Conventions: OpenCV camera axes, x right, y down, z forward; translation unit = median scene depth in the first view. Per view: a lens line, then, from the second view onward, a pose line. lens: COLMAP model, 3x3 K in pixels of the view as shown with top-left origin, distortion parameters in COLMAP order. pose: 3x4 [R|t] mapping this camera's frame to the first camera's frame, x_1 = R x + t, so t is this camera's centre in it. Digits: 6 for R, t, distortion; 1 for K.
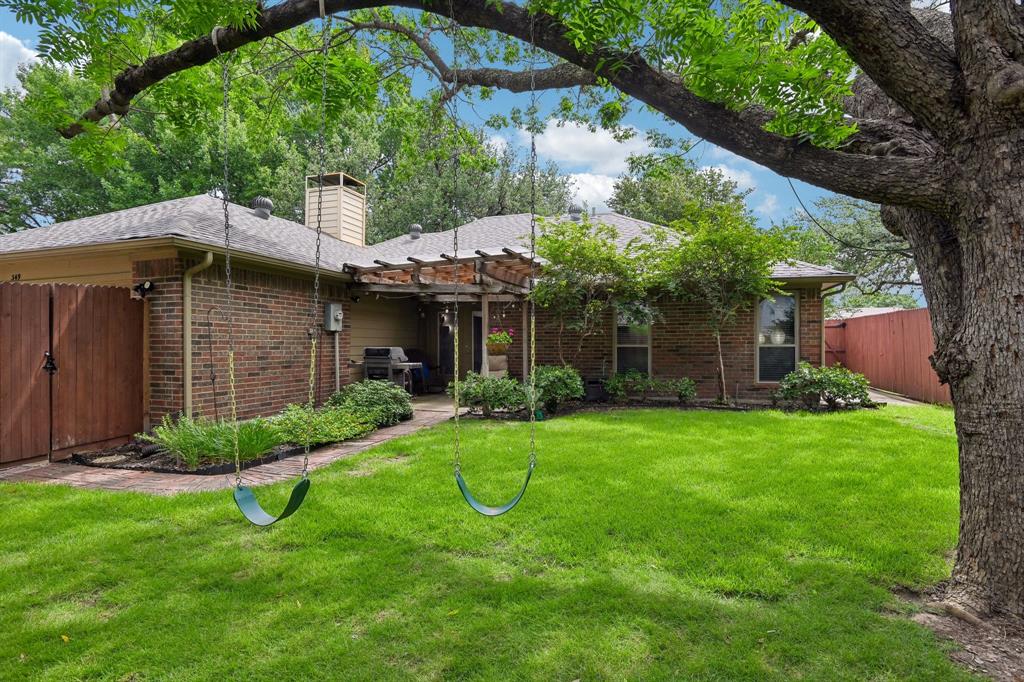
lens RADIAL K [[561.6, 0, 506.7], [0, 561.6, 344.5], [0, 0, 1]] dist [-0.003404, 0.000416]
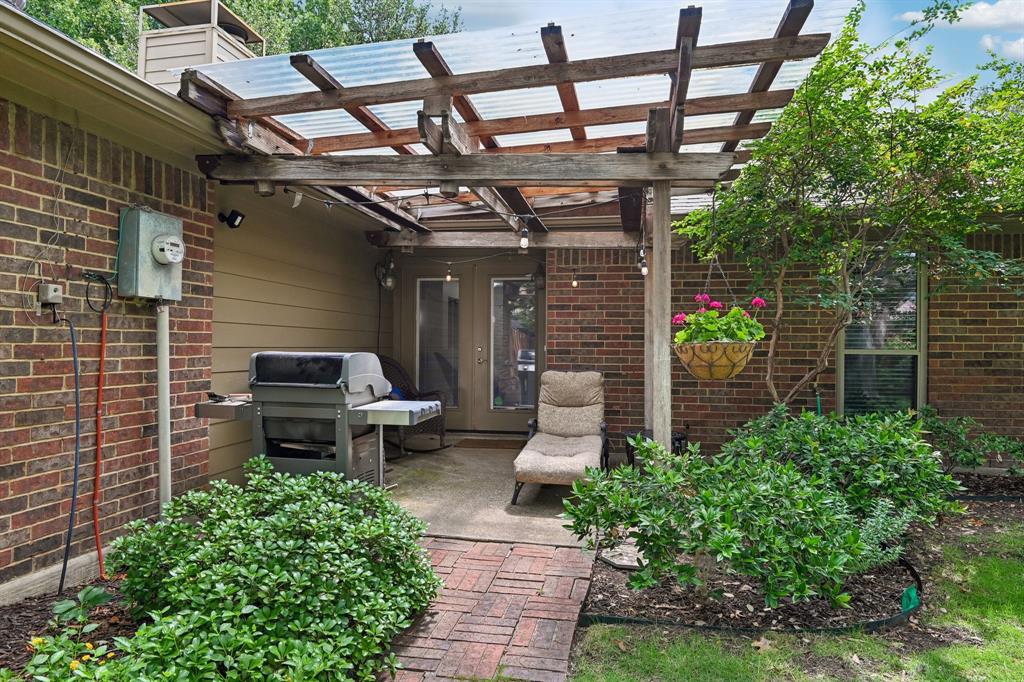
lens RADIAL K [[571.6, 0, 516.2], [0, 571.6, 341.6], [0, 0, 1]] dist [-0.018237, -0.004394]
pose [[0.984902, 0.011577, 0.172724, -0.162814], [-0.010369, 0.999915, -0.007893, 0.000462], [-0.172800, 0.005983, 0.984939, 0.659812]]
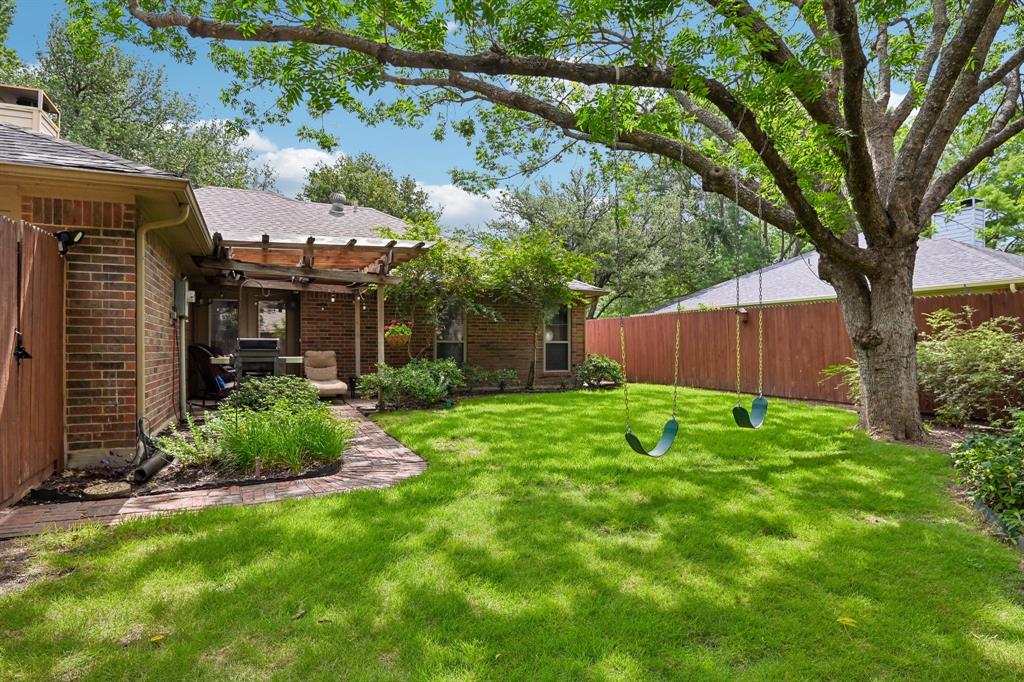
lens RADIAL K [[628.4, 0, 508.2], [0, 628.4, 347.4], [0, 0, 1]] dist [-0.021212, -0.000246]
pose [[0.704144, 0.006312, 0.710030, -0.615988], [-0.000454, 0.999964, -0.008439, 0.025964], [-0.710057, 0.005619, 0.704121, 0.074121]]
